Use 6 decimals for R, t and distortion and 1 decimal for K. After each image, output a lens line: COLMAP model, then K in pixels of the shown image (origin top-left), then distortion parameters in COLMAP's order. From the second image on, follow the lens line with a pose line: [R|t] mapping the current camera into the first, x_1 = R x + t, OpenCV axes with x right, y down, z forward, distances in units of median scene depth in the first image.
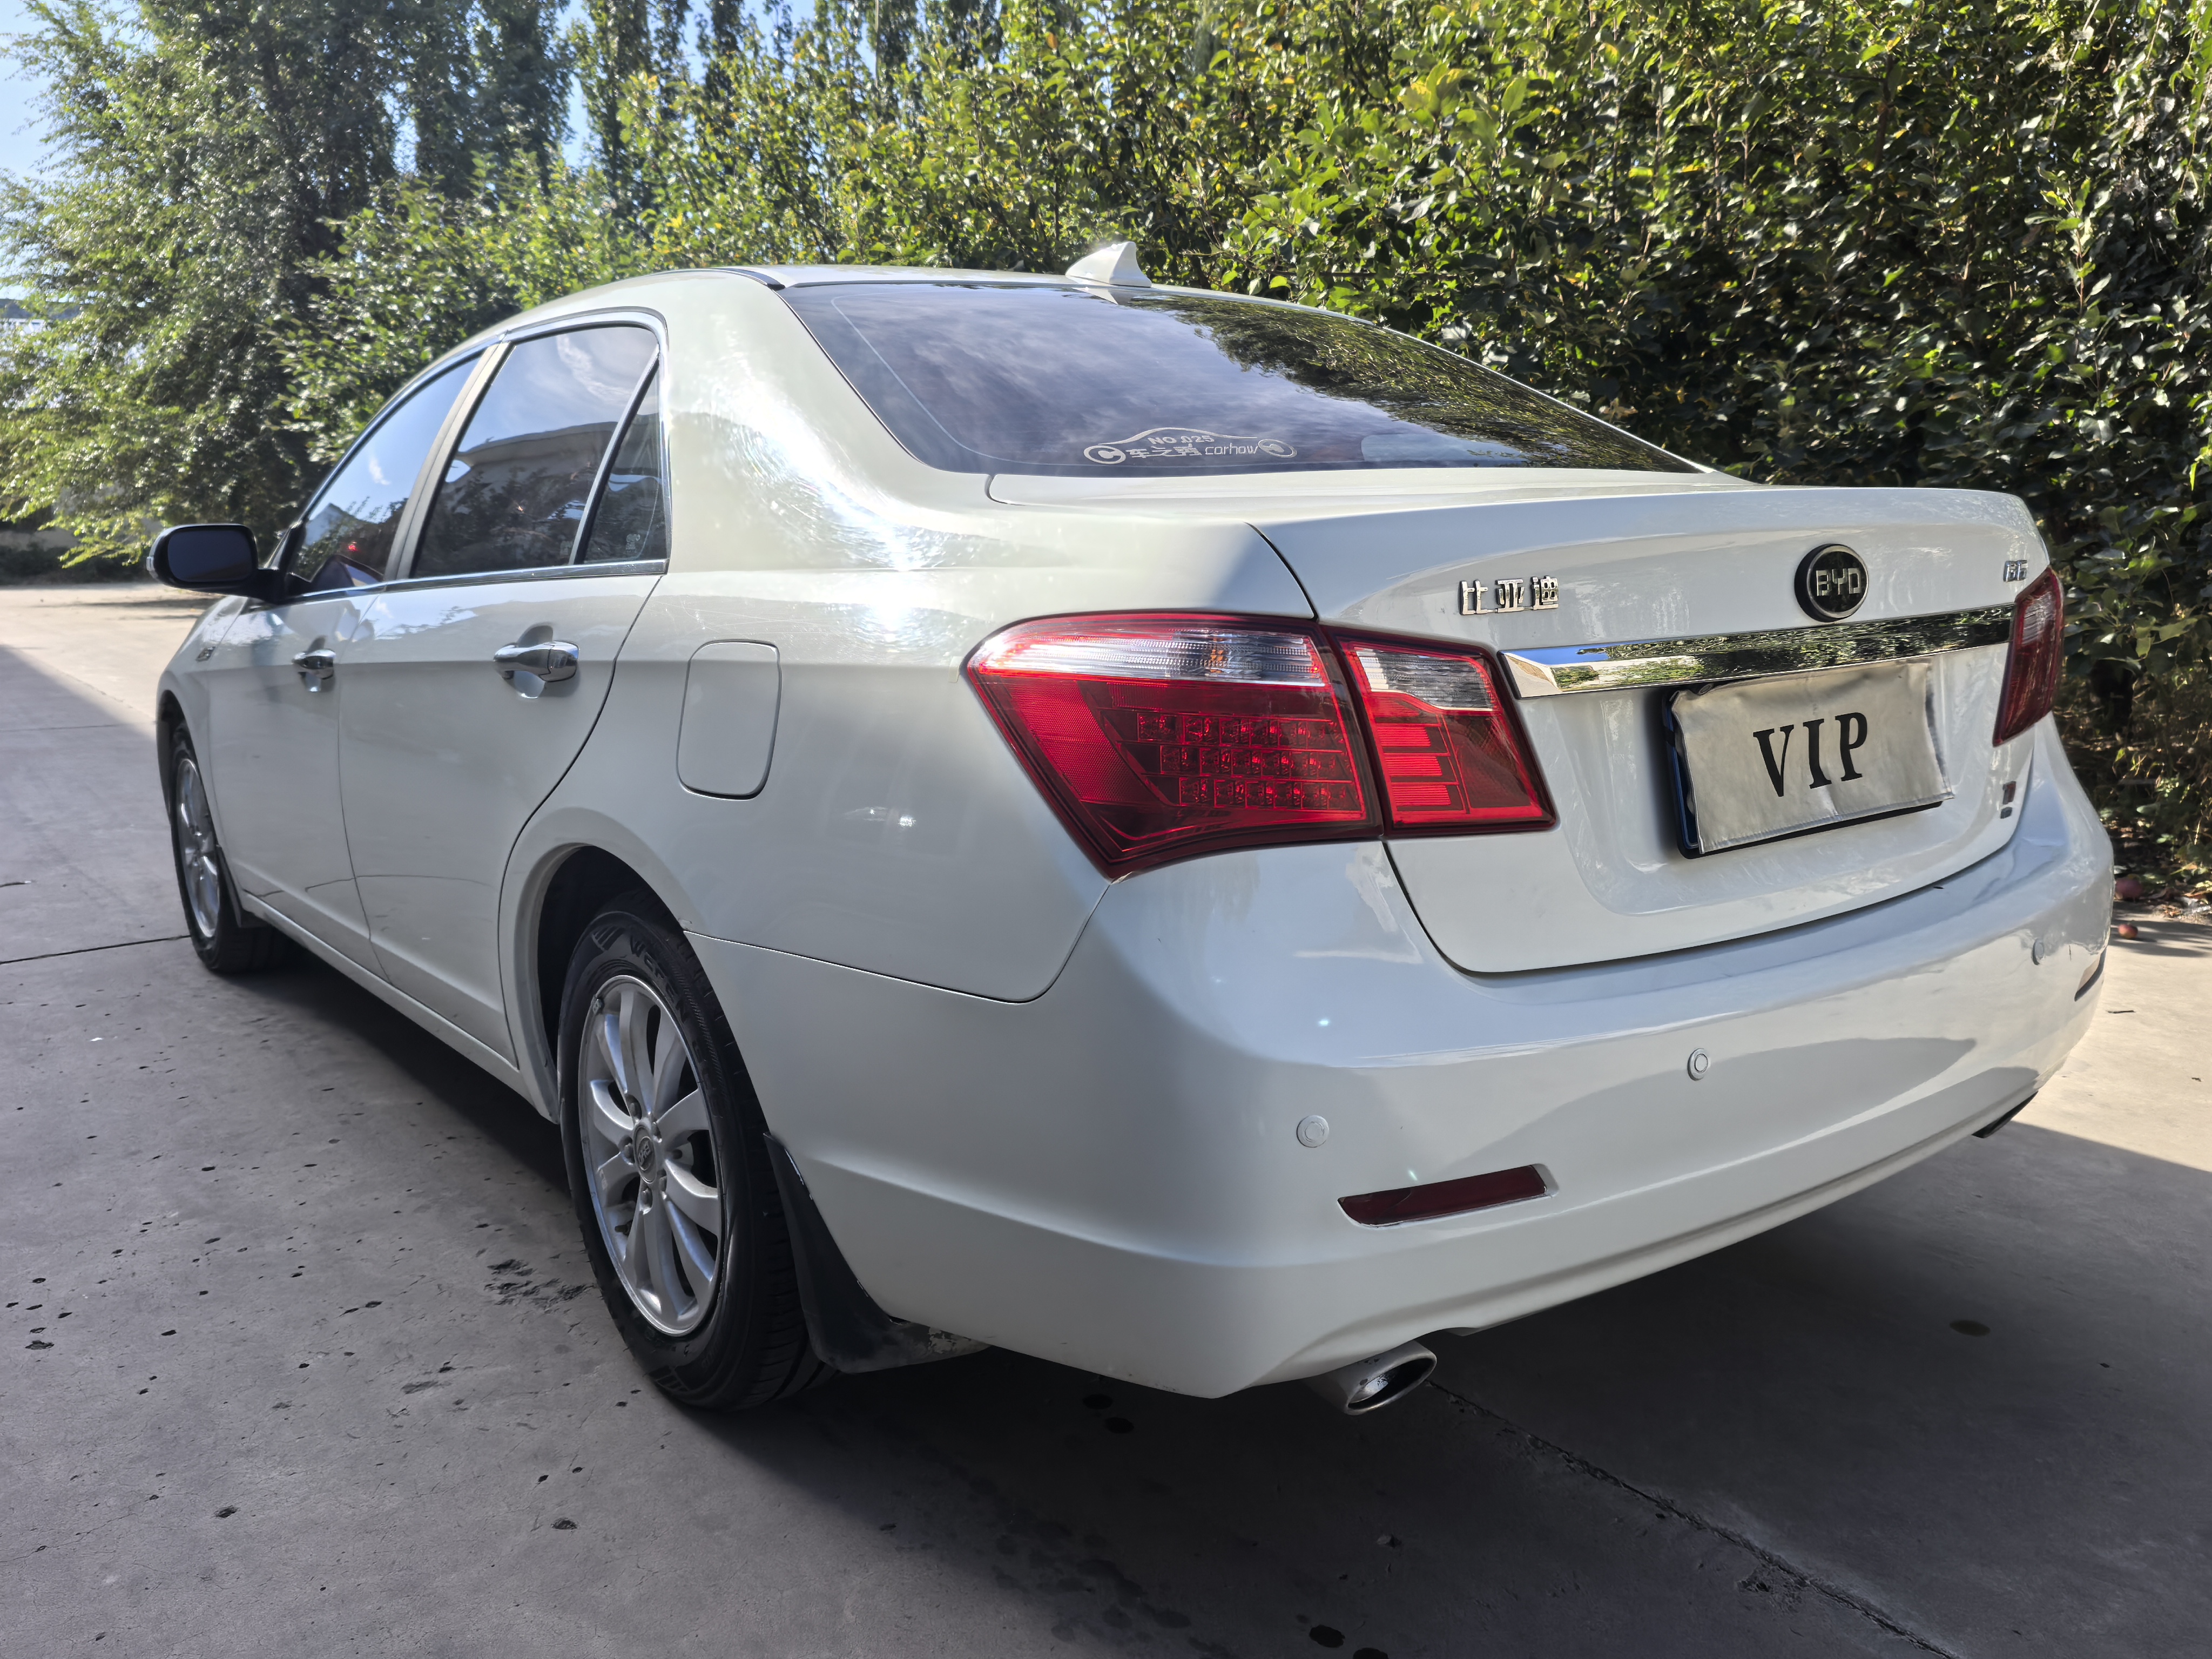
lens RADIAL K [[1712.7, 0, 1106.0], [0, 1712.7, 829.5], [0, 0, 1]] dist [0.076453, -0.065523]
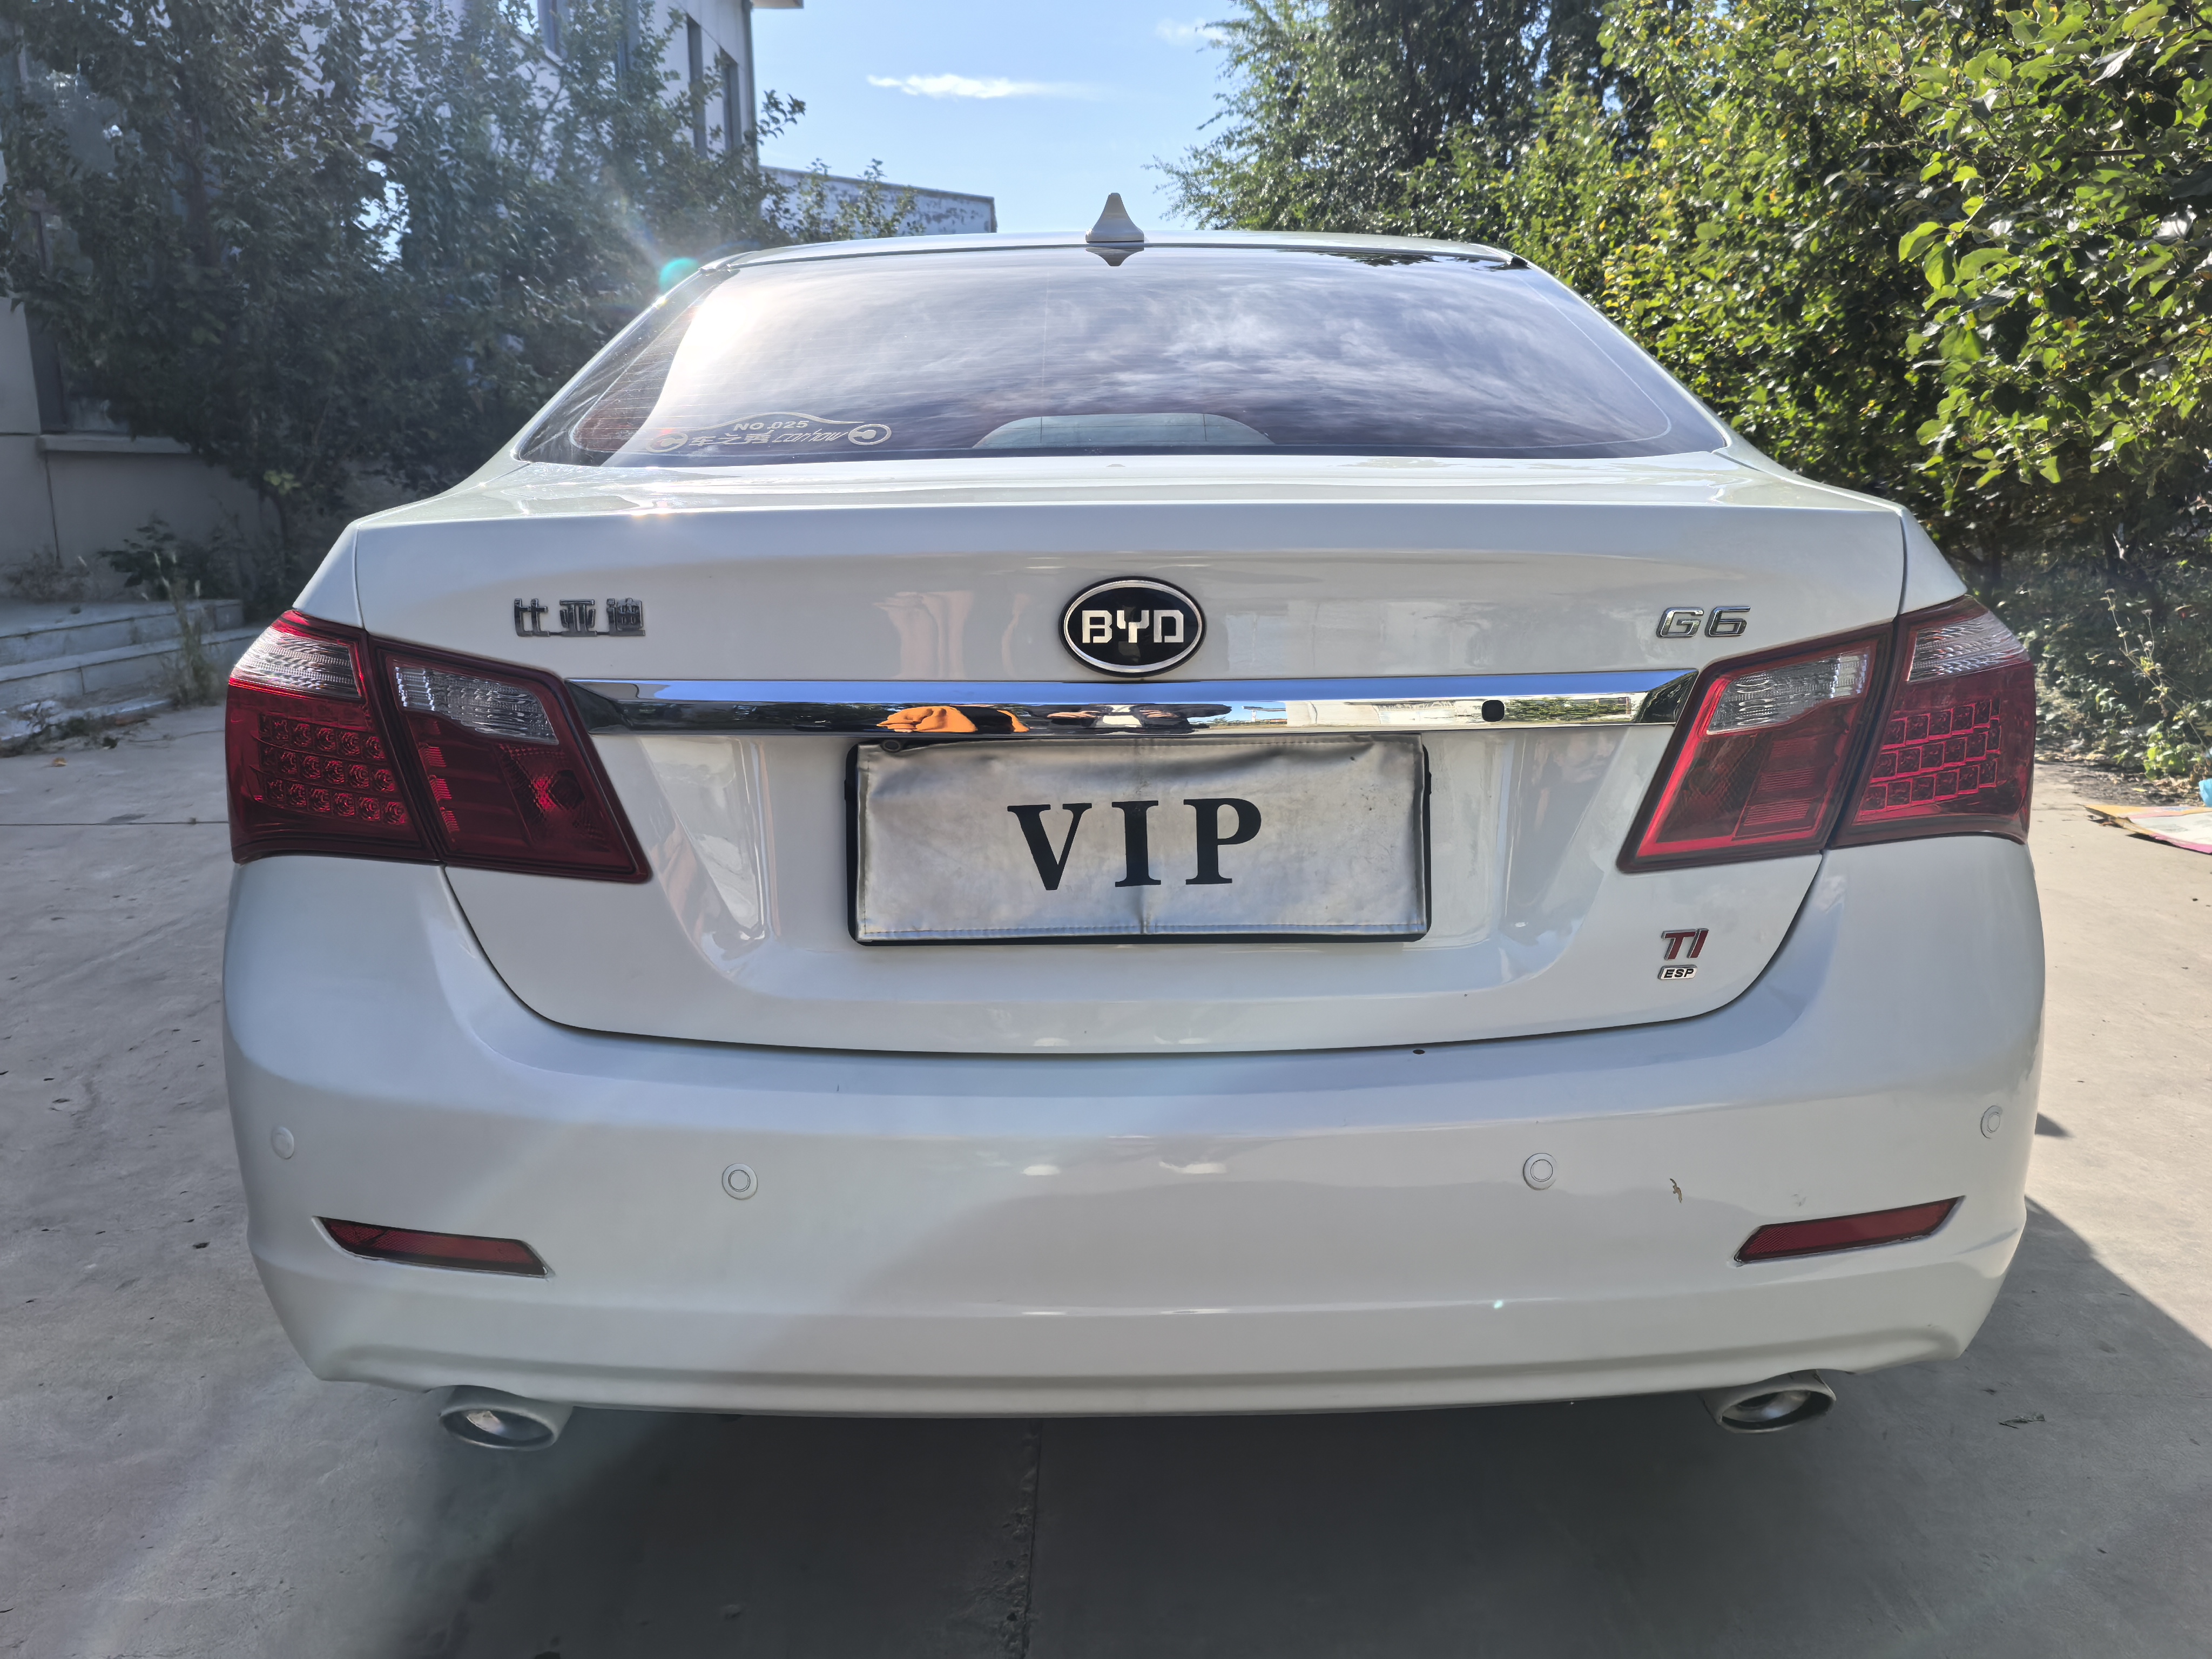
lens RADIAL K [[1712.7, 0, 1106.0], [0, 1712.7, 829.5], [0, 0, 1]] dist [0.076453, -0.065523]
pose [[0.803677, 0.136389, -0.579225, 0.845276], [-0.113630, 0.990642, 0.075603, -0.107067], [0.584116, 0.005057, 0.811654, 0.366359]]
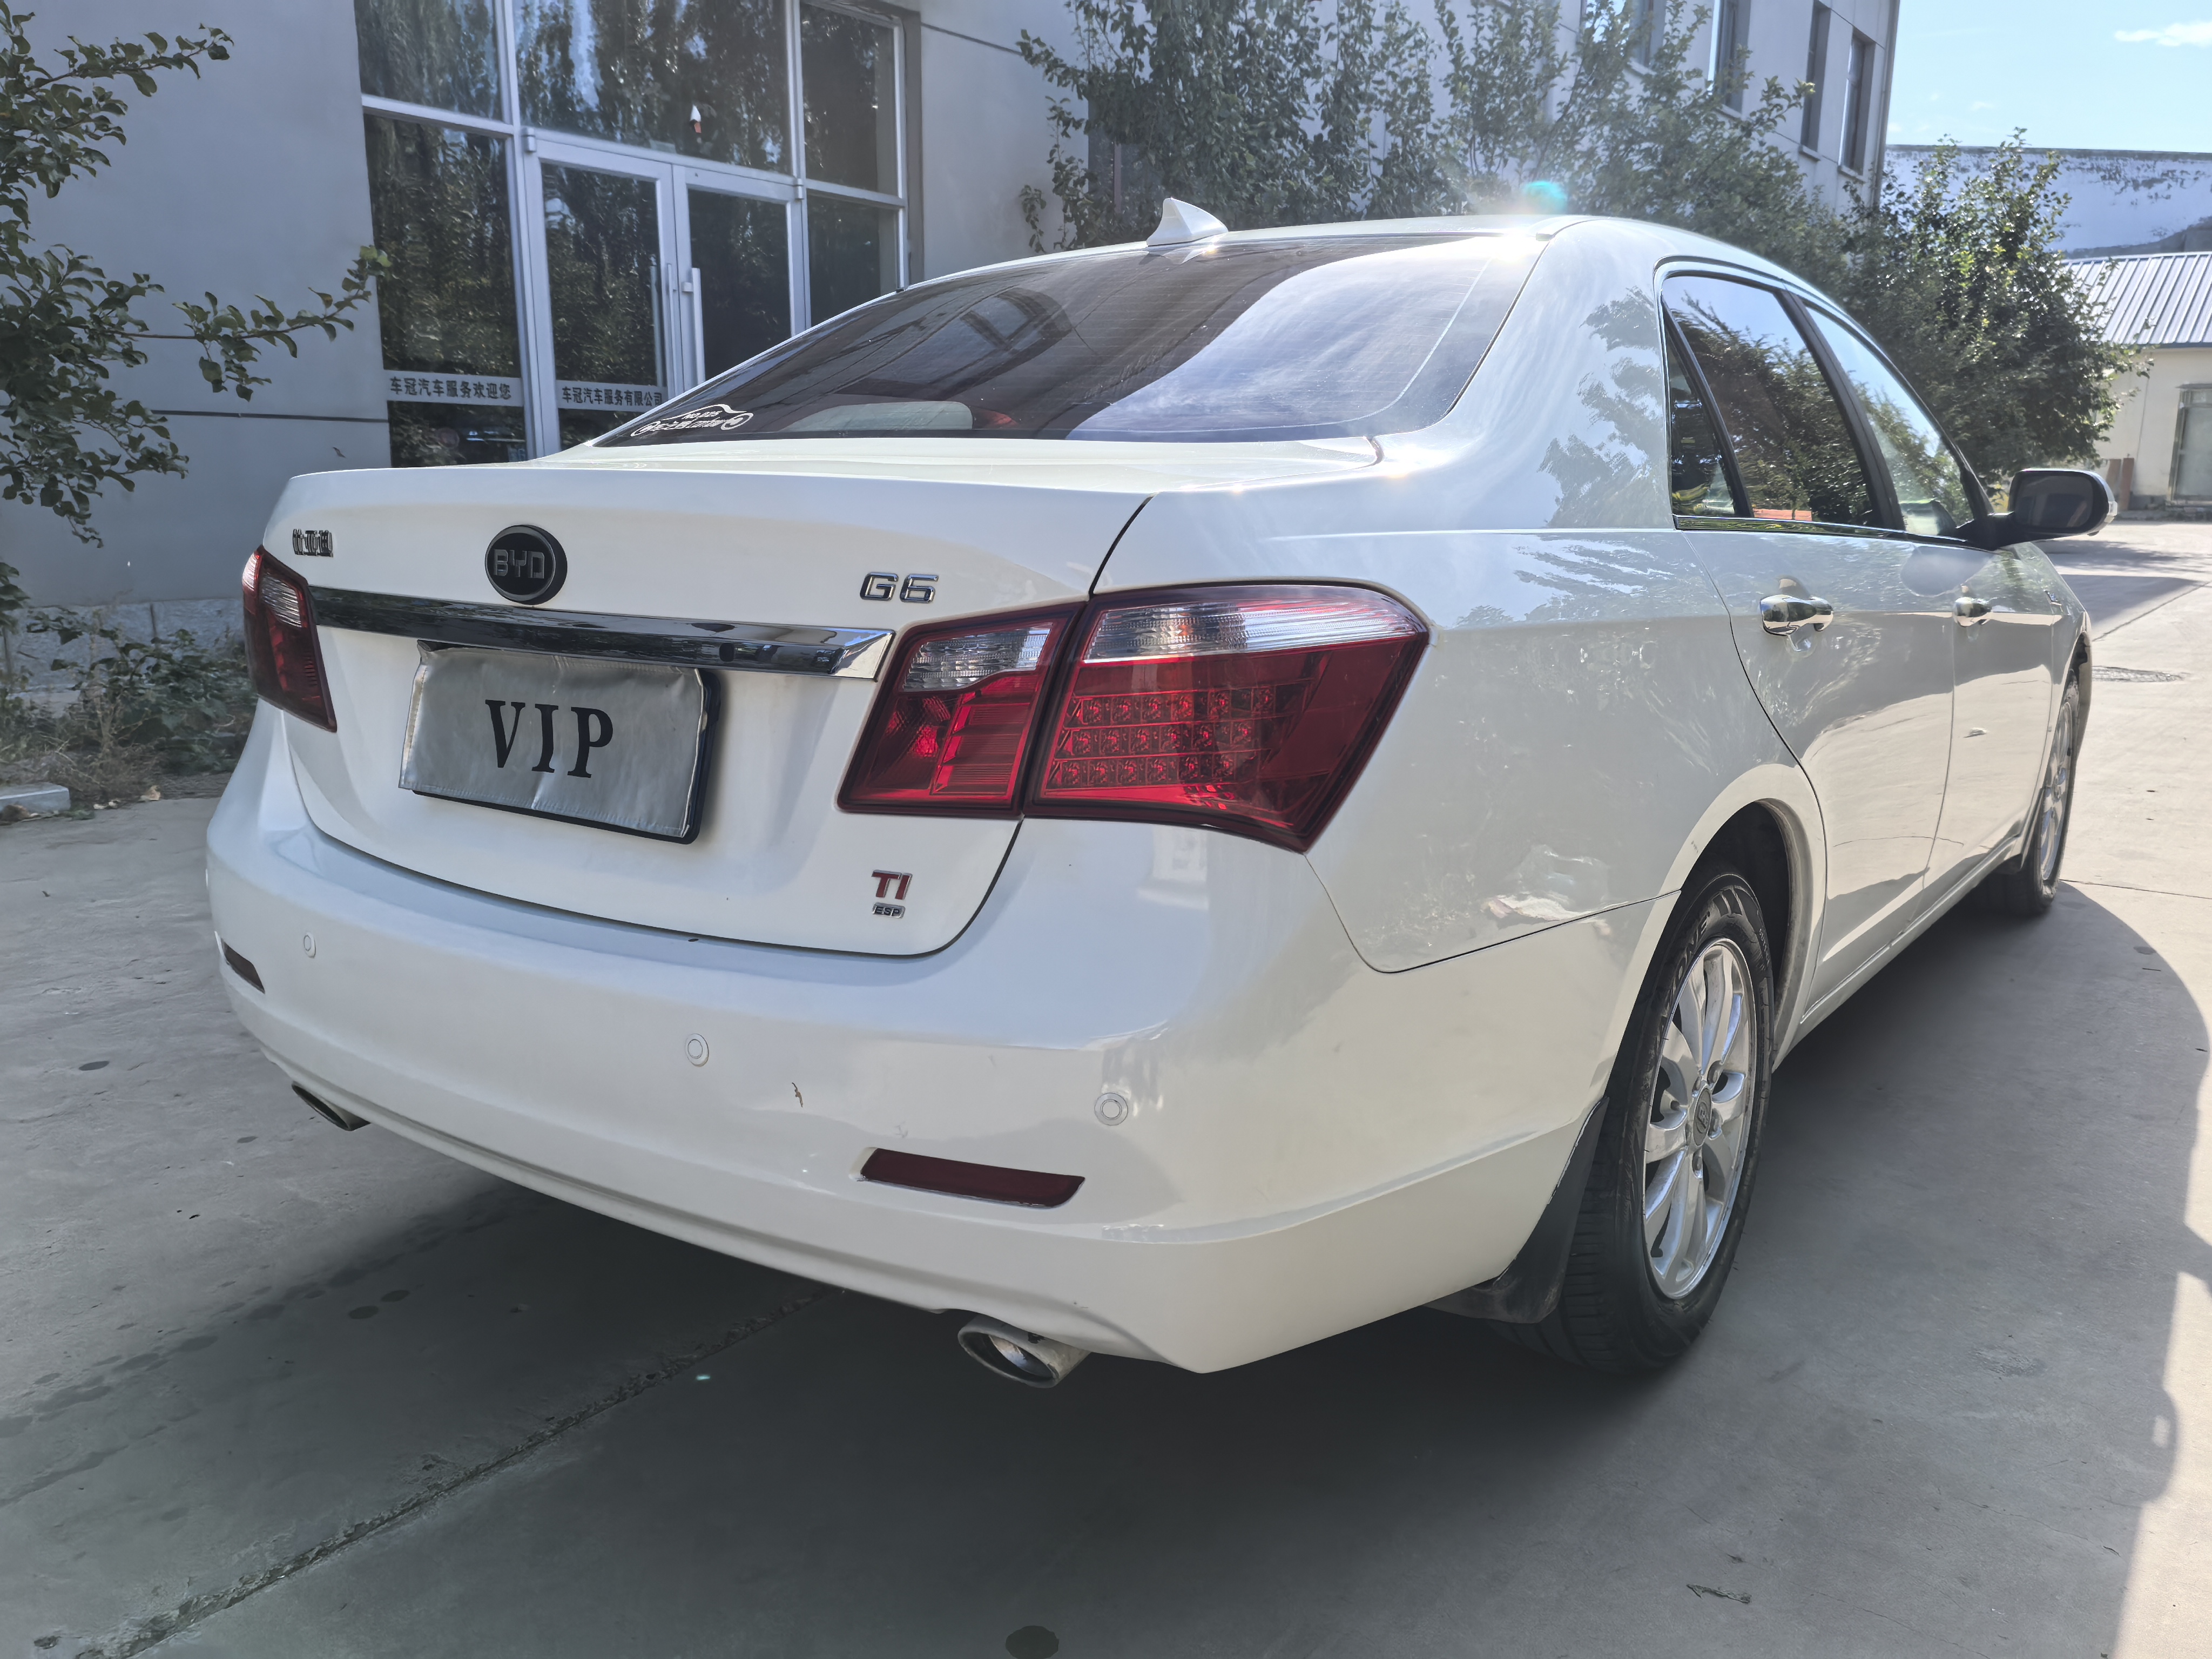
lens RADIAL K [[1712.7, 0, 1106.0], [0, 1712.7, 829.5], [0, 0, 1]] dist [0.076453, -0.065523]
pose [[0.299164, 0.212992, -0.930126, 1.429488], [-0.178107, 0.970103, 0.164860, -0.212171], [0.937432, 0.116342, 0.328155, 0.983325]]
